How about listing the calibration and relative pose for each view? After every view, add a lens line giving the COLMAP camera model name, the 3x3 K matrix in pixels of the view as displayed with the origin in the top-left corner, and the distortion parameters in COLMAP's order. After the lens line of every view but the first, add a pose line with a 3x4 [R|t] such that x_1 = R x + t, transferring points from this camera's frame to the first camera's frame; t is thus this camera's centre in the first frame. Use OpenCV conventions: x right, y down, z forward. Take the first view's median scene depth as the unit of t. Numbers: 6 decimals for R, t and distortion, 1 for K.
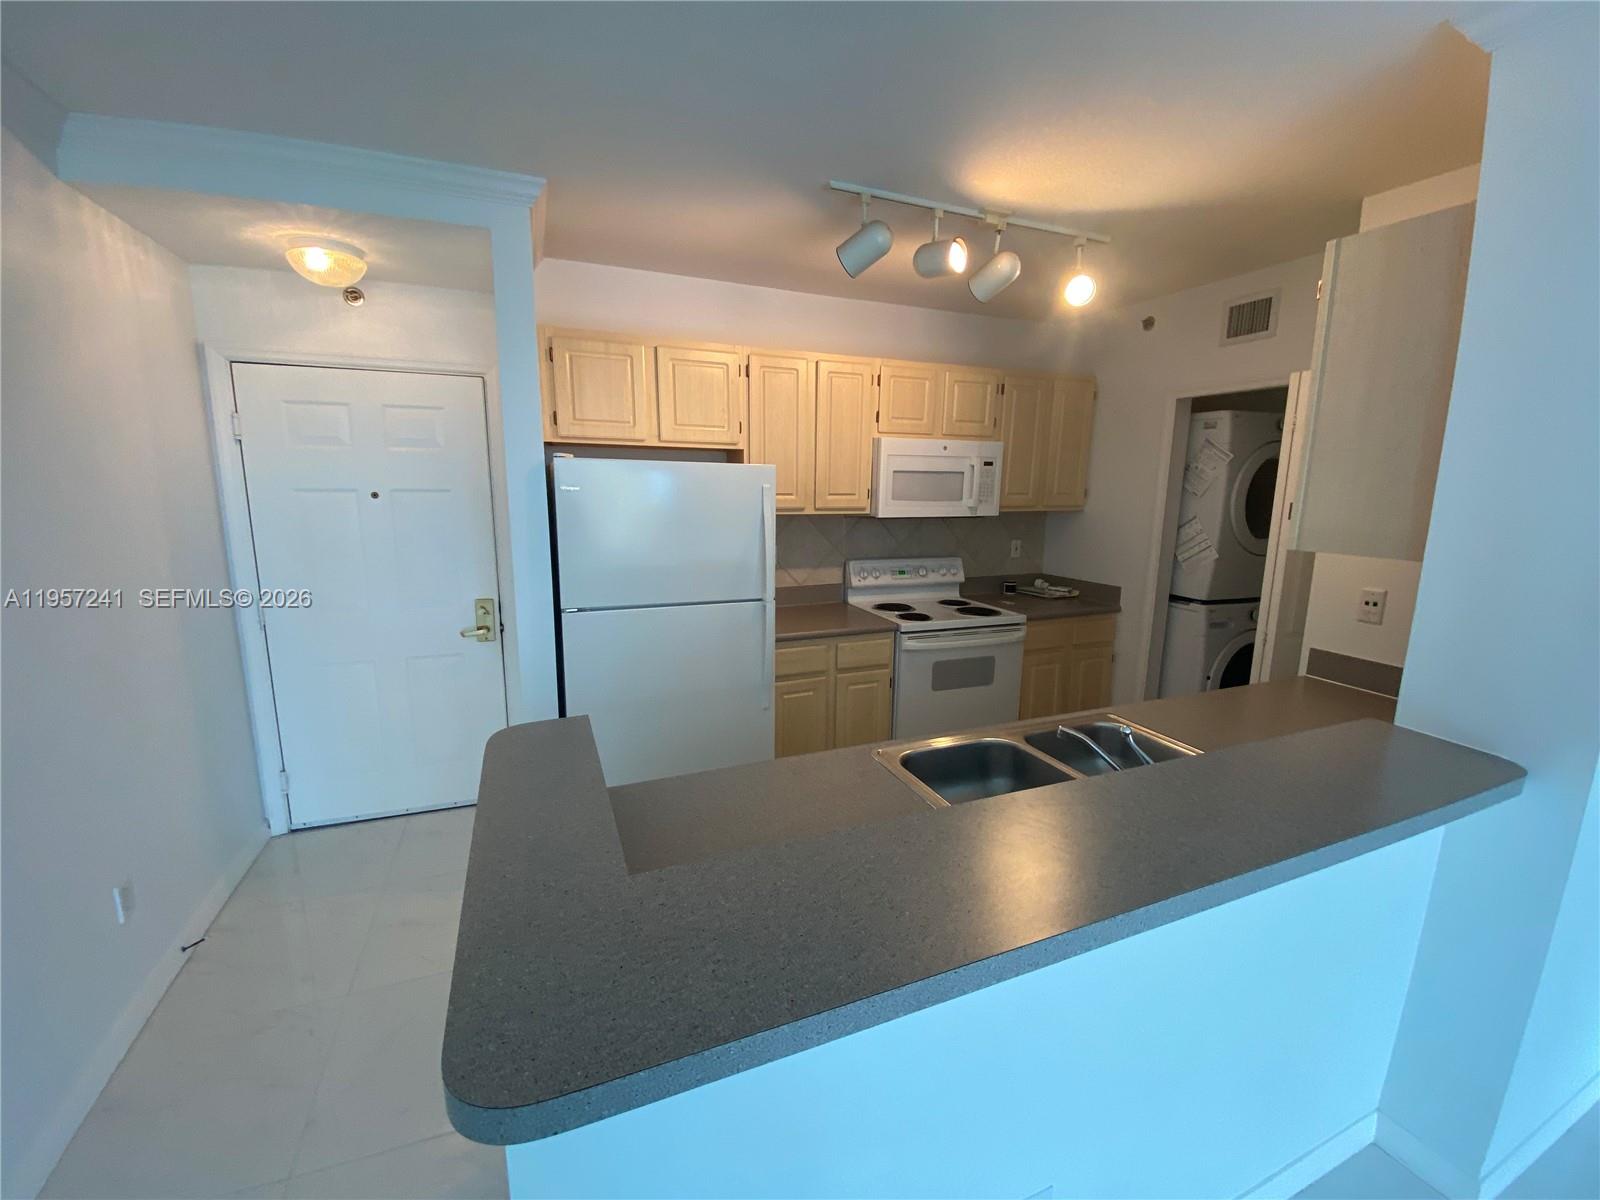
lens RADIAL K [[647.4, 0, 797.7], [0, 647.4, 607.3], [0, 0, 1]] dist [0.035358, -0.026710]
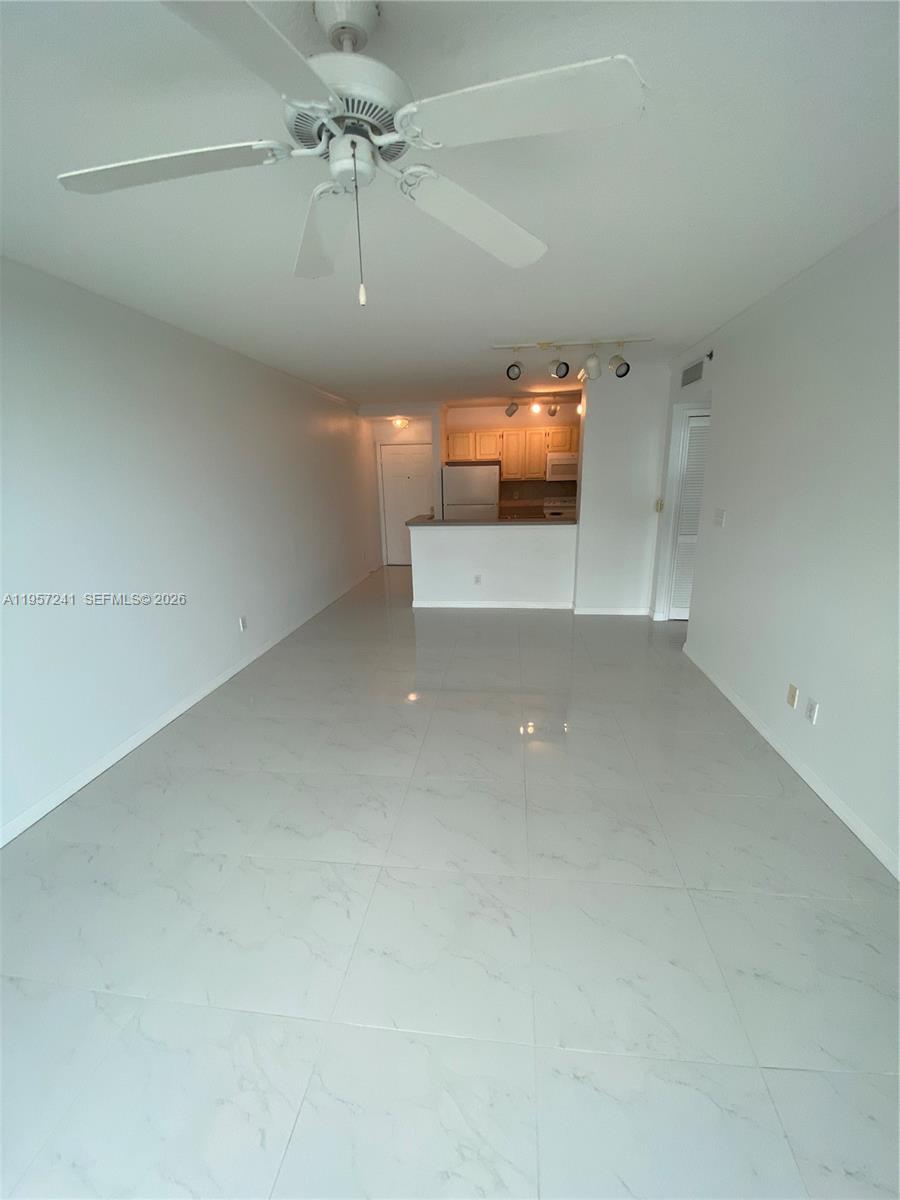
lens RADIAL K [[485.5, 0, 454.8], [0, 485.5, 606.0], [0, 0, 1]] dist [0.035358, -0.026710]
pose [[0.860253, 0.106755, -0.498566, 1.038623], [-0.062757, 0.992569, 0.104249, 0.248007], [0.505990, -0.058392, 0.860560, -1.299172]]
